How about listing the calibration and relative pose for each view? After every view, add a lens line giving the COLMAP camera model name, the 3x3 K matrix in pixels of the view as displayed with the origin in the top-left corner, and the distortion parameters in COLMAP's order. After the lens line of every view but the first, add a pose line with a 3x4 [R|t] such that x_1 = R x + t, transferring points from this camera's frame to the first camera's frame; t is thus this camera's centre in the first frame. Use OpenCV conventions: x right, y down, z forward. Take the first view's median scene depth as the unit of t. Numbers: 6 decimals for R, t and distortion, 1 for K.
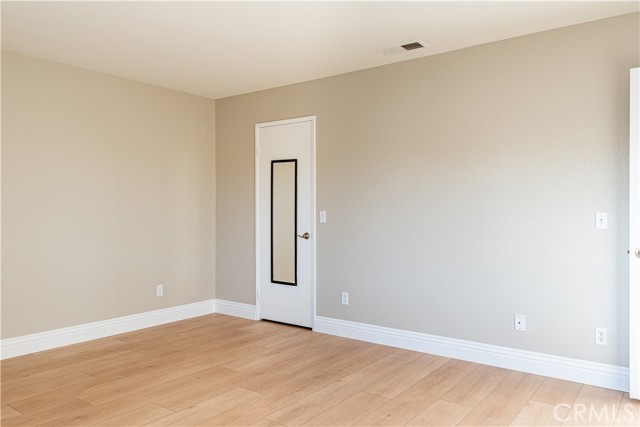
lens RADIAL K [[473.8, 0, 320.9], [0, 473.8, 211.5], [0, 0, 1]] dist [0.005308, -0.003133]
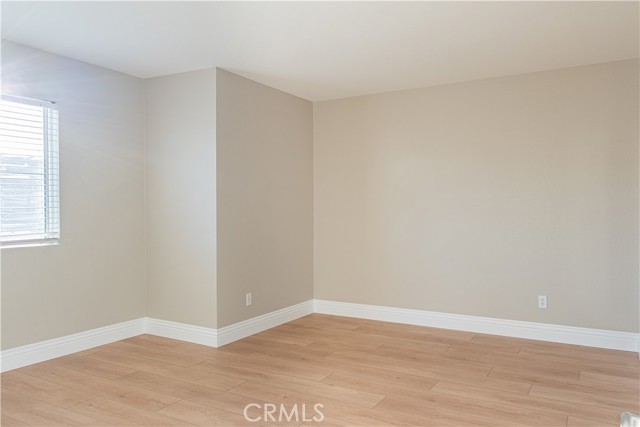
lens RADIAL K [[473.8, 0, 320.4], [0, 473.8, 212.9], [0, 0, 1]] dist [0.005308, -0.003133]
pose [[0.118206, 0.002507, -0.992986, 0.675937], [0.001305, 0.999996, 0.002680, -0.004326], [0.992988, -0.001613, 0.118202, 0.661597]]
